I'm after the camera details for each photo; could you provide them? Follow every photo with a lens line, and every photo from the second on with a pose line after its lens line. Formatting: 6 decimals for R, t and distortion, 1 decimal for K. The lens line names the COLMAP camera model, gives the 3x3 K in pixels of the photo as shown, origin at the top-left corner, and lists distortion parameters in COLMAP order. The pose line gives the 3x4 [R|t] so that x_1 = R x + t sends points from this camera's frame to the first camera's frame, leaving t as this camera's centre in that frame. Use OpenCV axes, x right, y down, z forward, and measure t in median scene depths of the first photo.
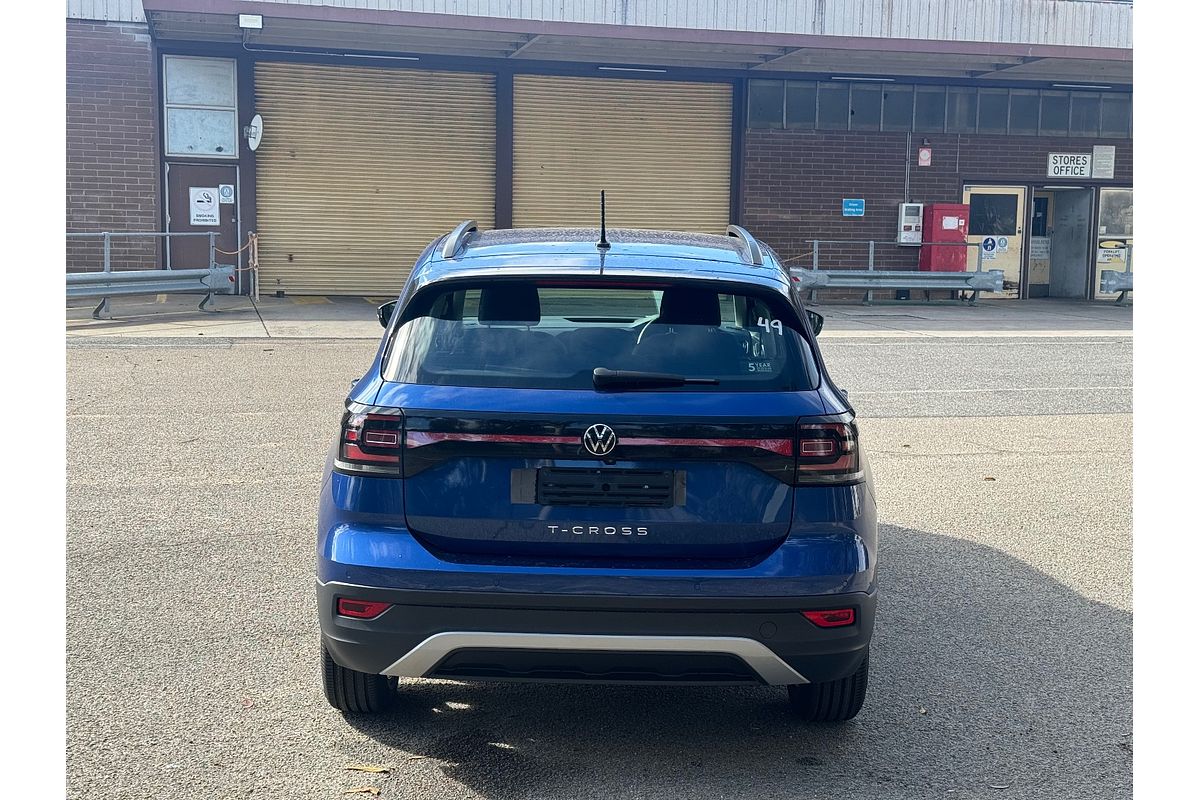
lens RADIAL K [[1494.6, 0, 600.0], [0, 1494.6, 400.0], [0, 0, 1]] dist [0.070380, -0.028017]
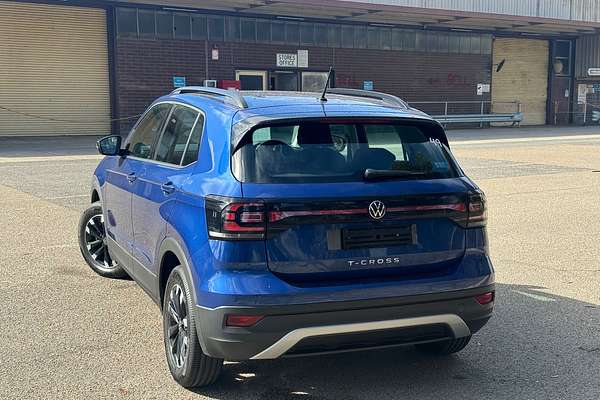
lens RADIAL K [[838.2, 0, 310.8], [0, 838.2, 199.5], [0, 0, 1]] dist [0.098539, 0.024498]
pose [[0.922410, -0.055674, 0.382178, -0.101626], [0.051994, 0.998448, 0.019958, -0.002098], [-0.382696, 0.001462, 0.923873, 0.026894]]
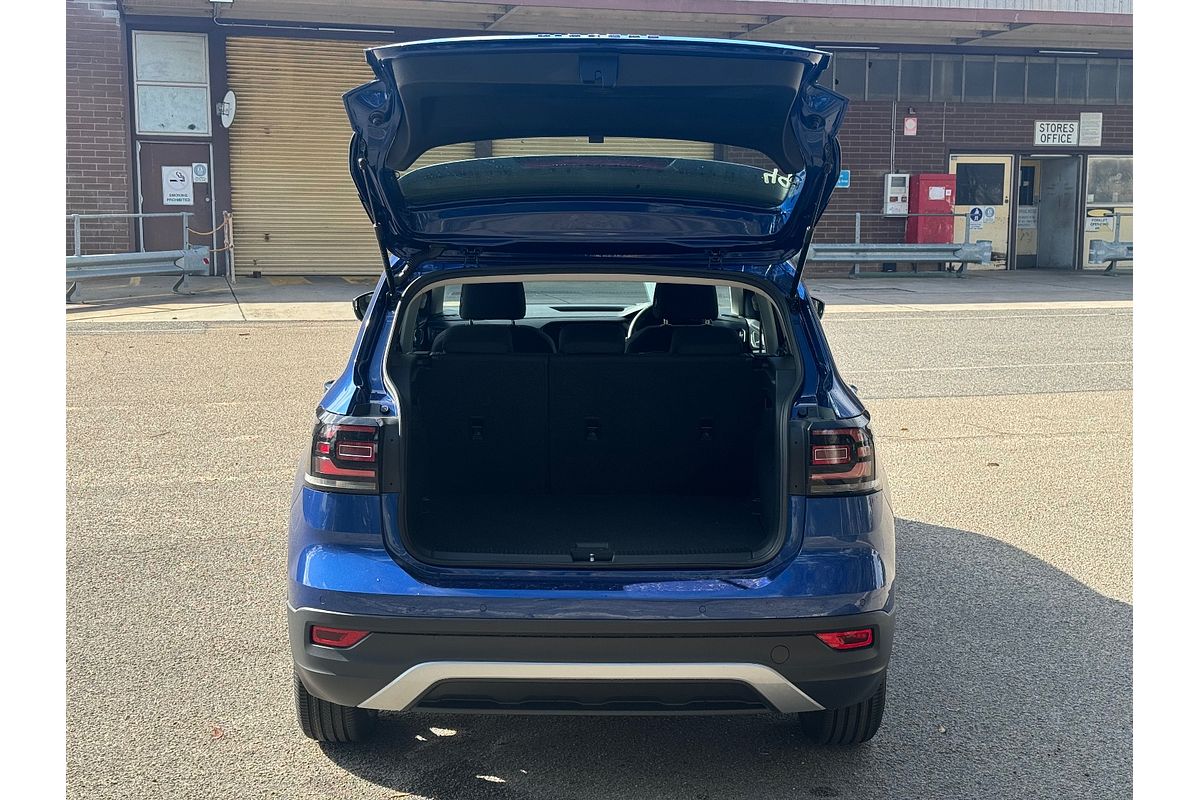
lens RADIAL K [[1494.6, 0, 600.0], [0, 1494.6, 400.0], [0, 0, 1]] dist [0.070380, -0.028017]
pose [[0.999836, -0.013995, 0.011454, -0.001478], [0.013782, 0.999734, 0.018482, -0.004835], [-0.011710, -0.018321, 0.999764, 0.019274]]
